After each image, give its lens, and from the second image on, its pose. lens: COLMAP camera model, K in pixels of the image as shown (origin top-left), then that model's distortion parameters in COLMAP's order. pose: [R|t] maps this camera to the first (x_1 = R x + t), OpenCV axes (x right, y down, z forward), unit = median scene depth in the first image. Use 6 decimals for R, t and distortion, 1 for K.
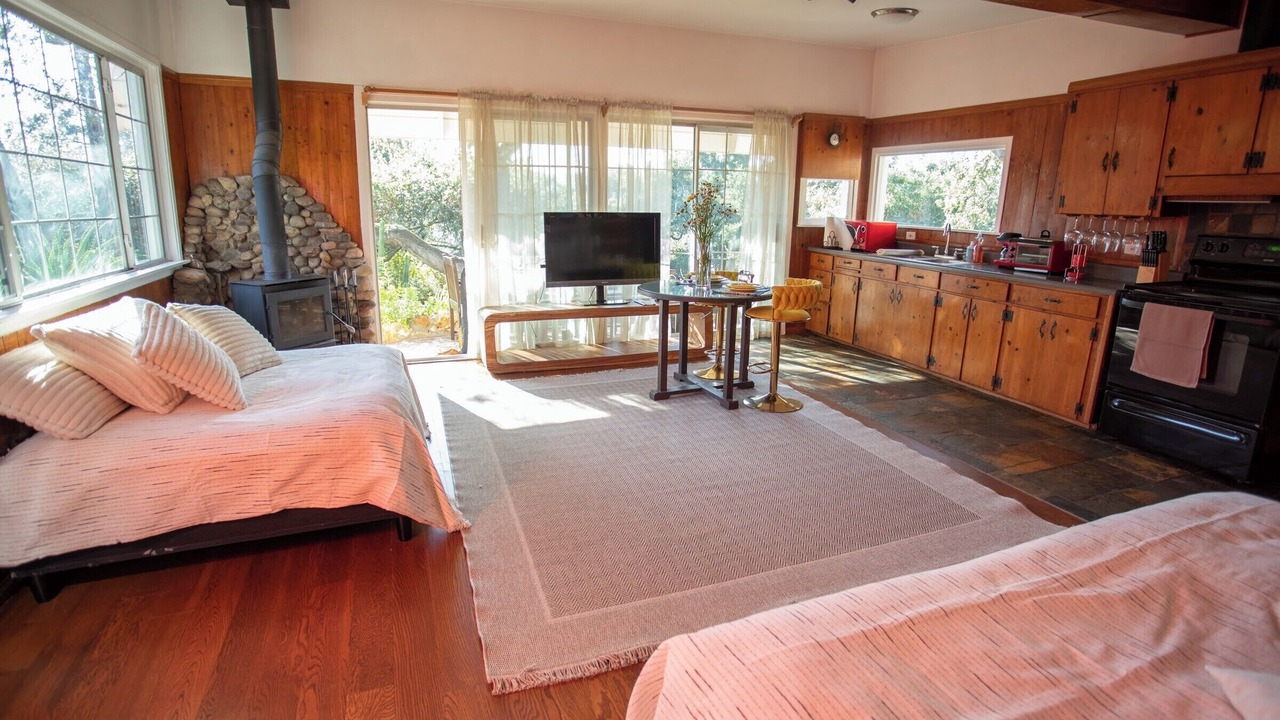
lens RADIAL K [[662.8, 0, 642.9], [0, 662.8, 354.9], [0, 0, 1]] dist [-0.046185, 0.012073]
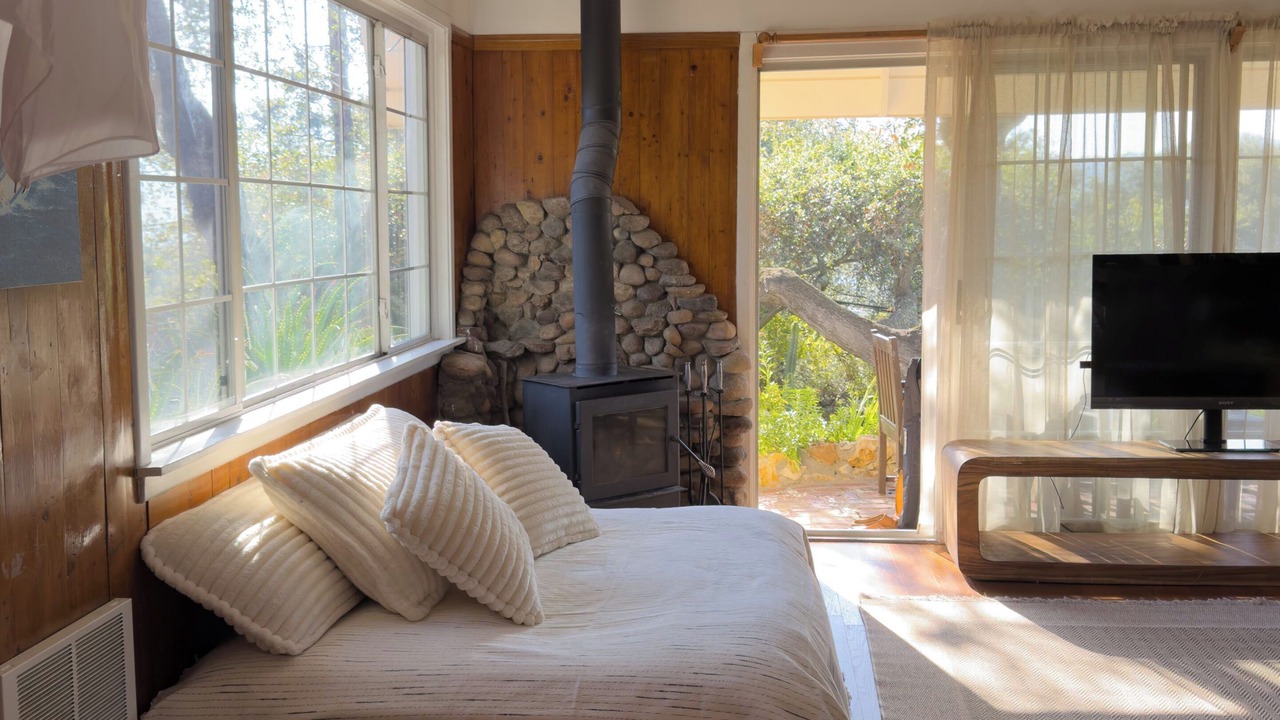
lens RADIAL K [[1265.1, 0, 621.2], [0, 1265.1, 353.2], [0, 0, 1]] dist [0.042700, 0.000000]
pose [[0.891918, 0.024614, -0.451526, -0.038491], [-0.079189, 0.991589, -0.102370, -0.022594], [0.445209, 0.127061, 0.886366, 0.027391]]
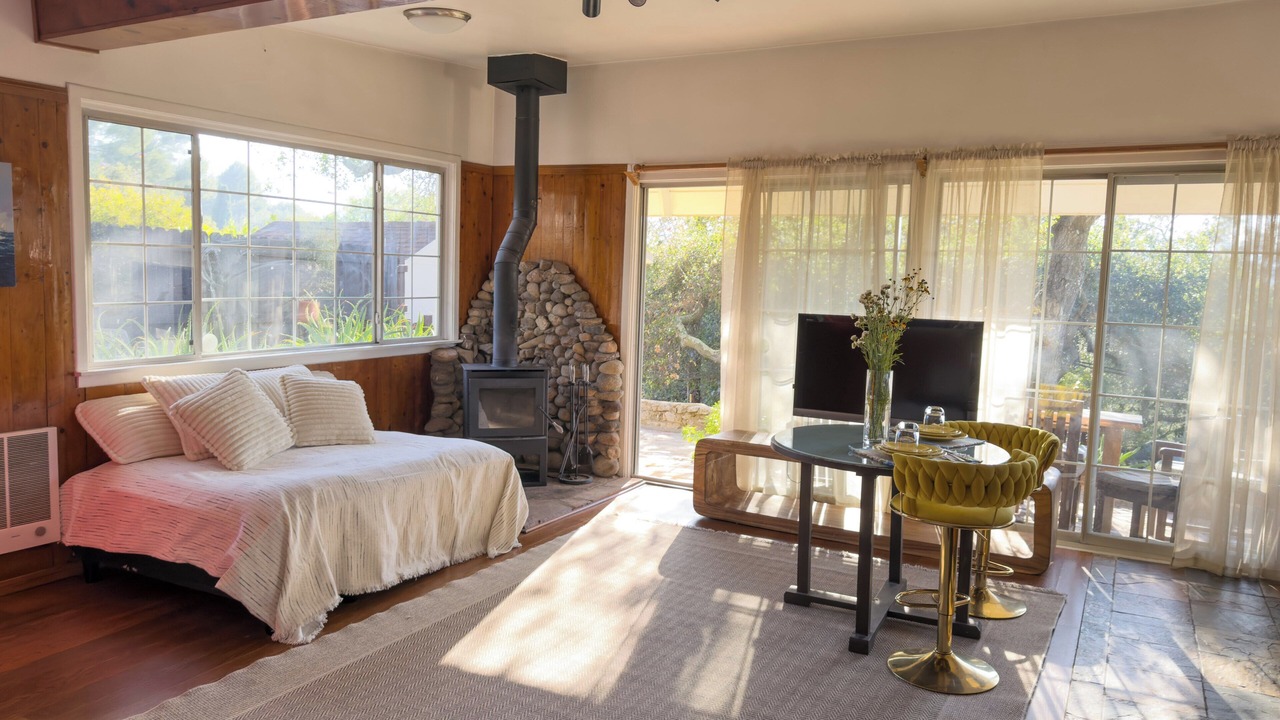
lens RADIAL K [[879.5, 0, 630.9], [0, 879.5, 370.5], [0, 0, 1]] dist [0.021862, -0.020260]
pose [[0.642682, 0.090295, -0.760793, 0.532133], [-0.193724, 0.979913, -0.047348, -0.079829], [0.741236, 0.177814, 0.647265, 0.275759]]
